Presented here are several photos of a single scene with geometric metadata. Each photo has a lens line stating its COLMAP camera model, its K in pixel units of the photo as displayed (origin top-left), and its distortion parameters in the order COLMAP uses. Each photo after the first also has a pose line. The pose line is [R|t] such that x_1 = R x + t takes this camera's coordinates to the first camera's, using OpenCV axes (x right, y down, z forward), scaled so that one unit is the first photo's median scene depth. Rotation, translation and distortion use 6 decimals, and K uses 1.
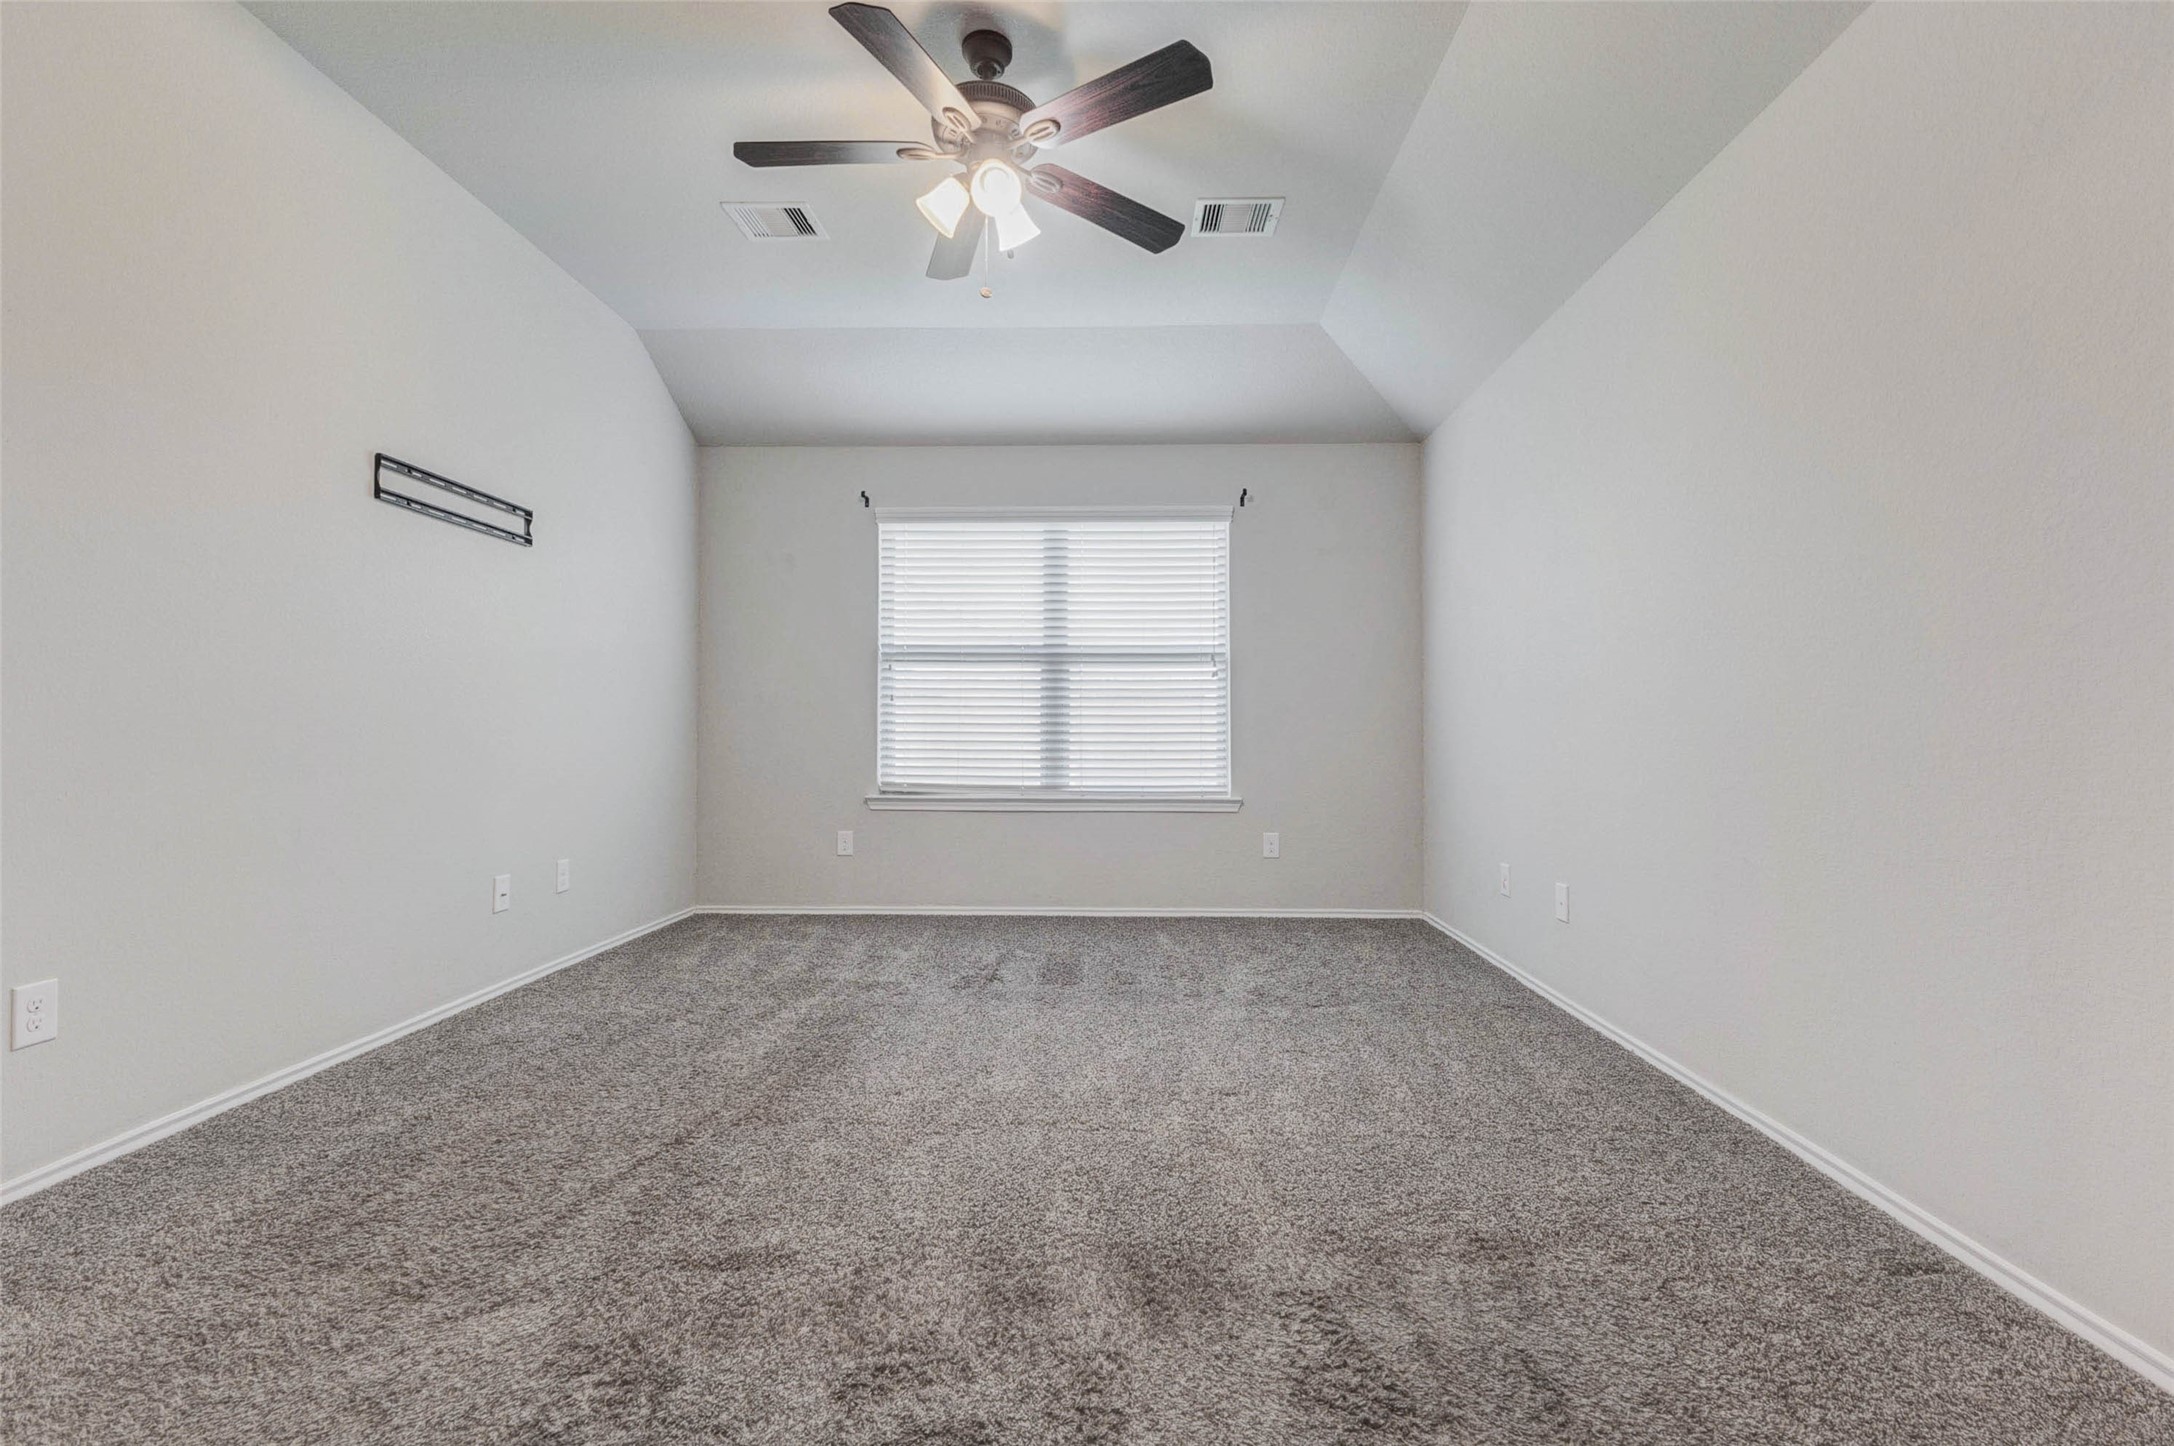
lens RADIAL K [[919.8, 0, 1097.1], [0, 919.8, 732.5], [0, 0, 1]] dist [0.003037, 0.000272]
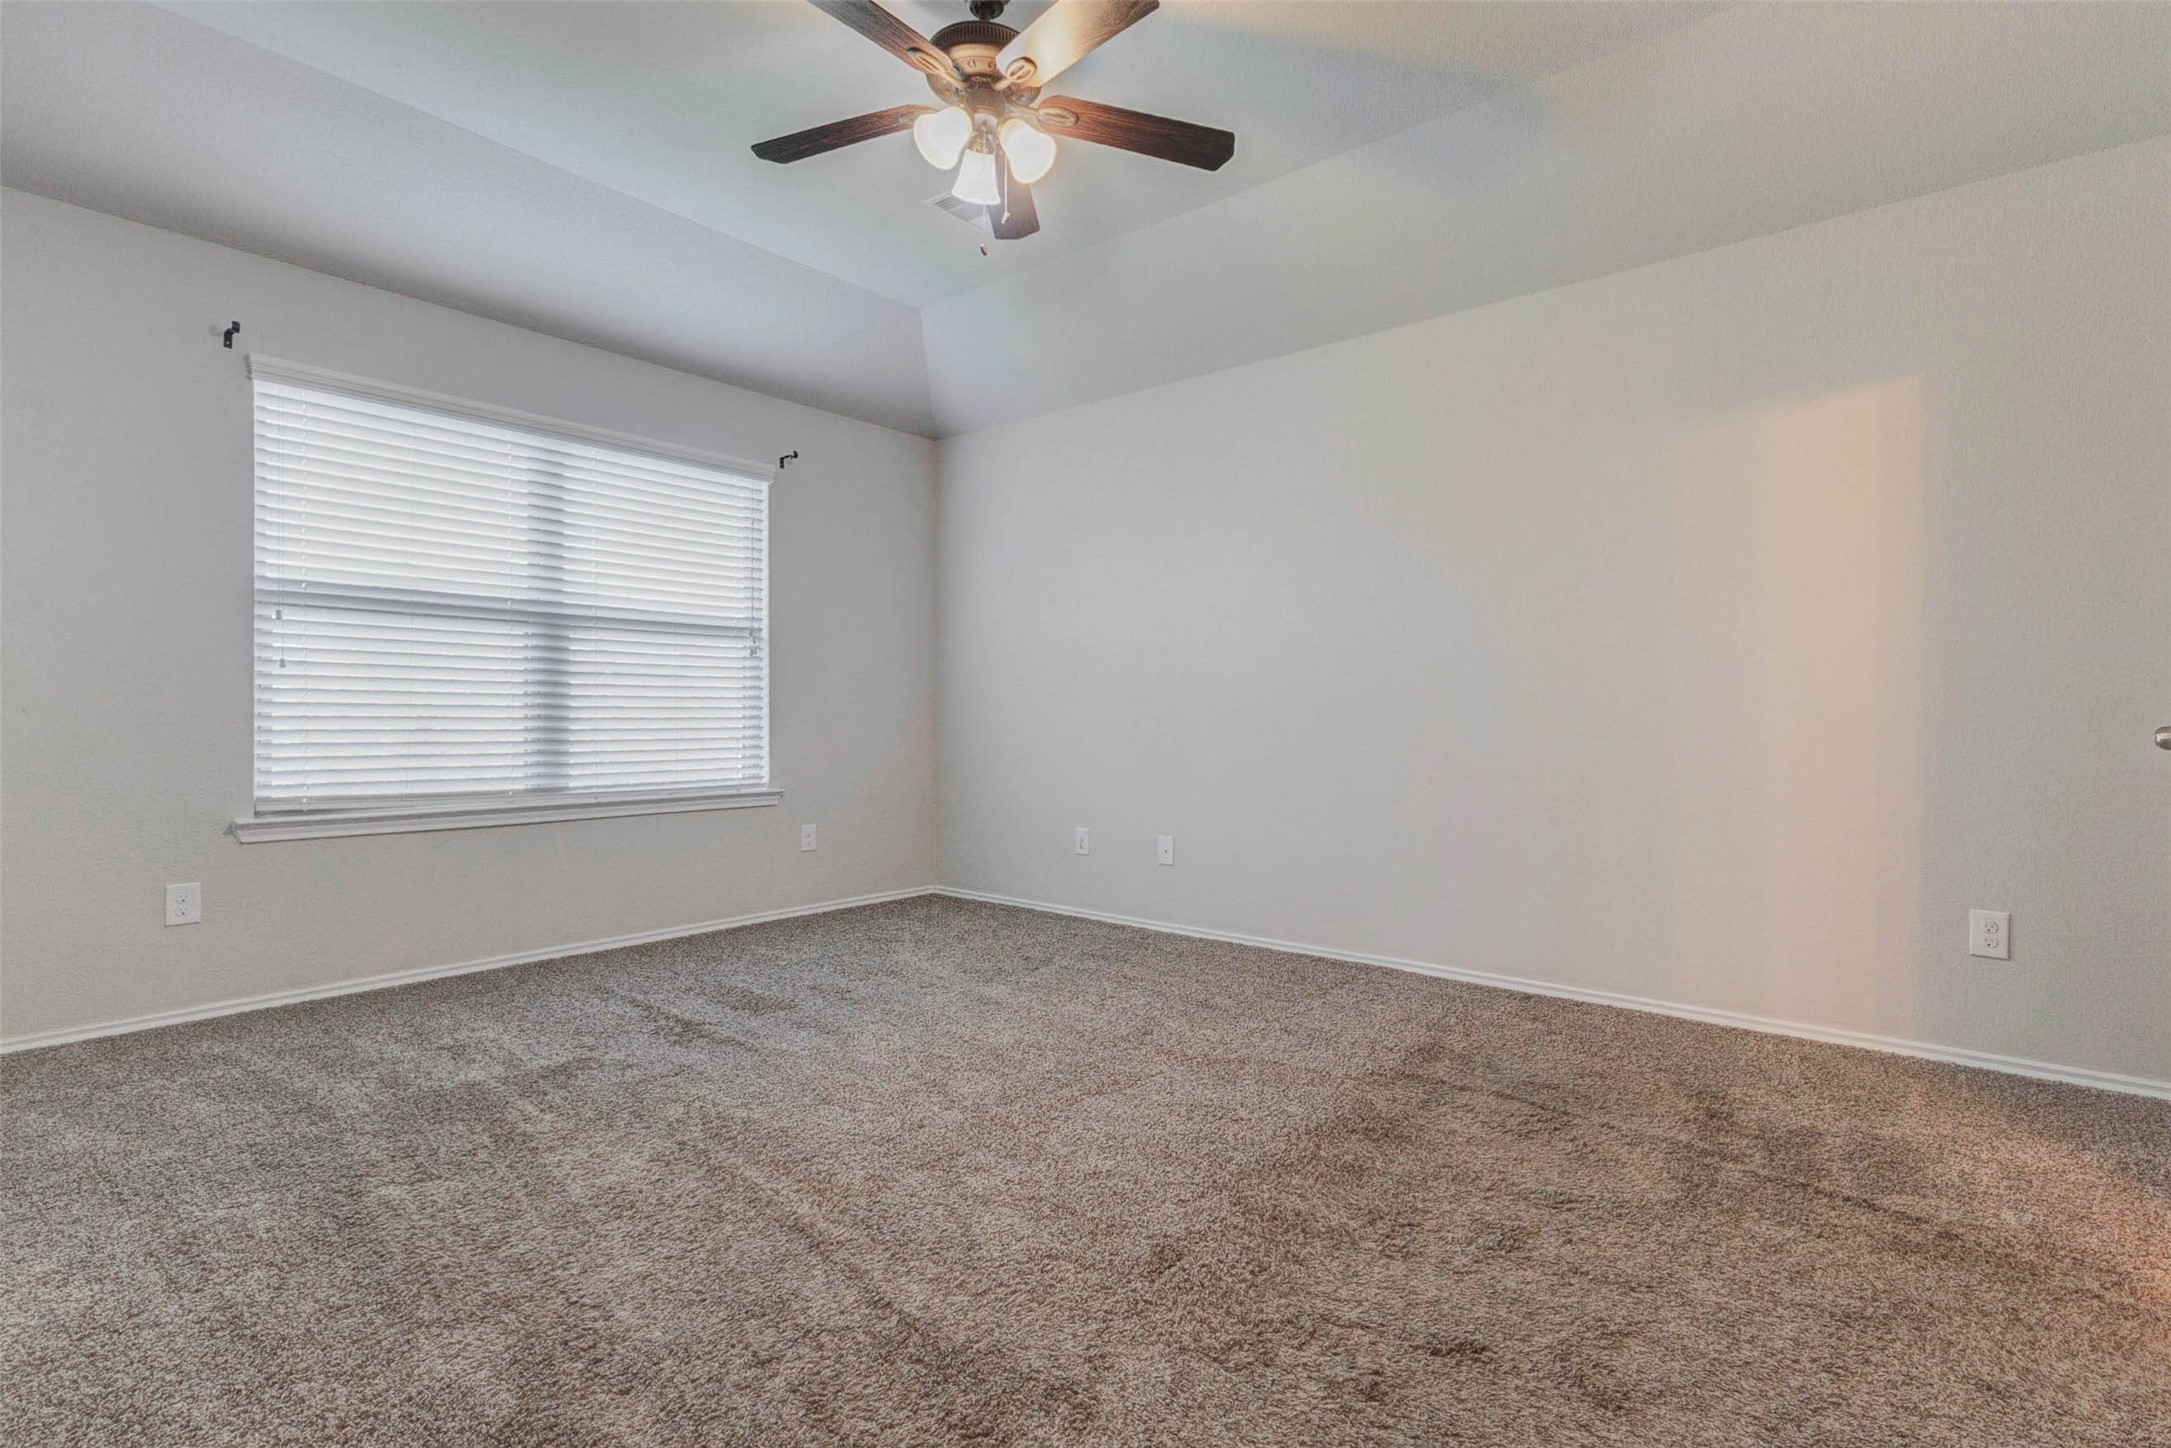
lens RADIAL K [[1004.6, 0, 1089.8], [0, 1004.6, 767.4], [0, 0, 1]] dist [0.002319, 0.000256]
pose [[0.626370, -0.040048, 0.778496, -0.426472], [-0.002981, 0.998549, 0.053766, -0.005555], [-0.779520, -0.035998, 0.625342, 0.133590]]
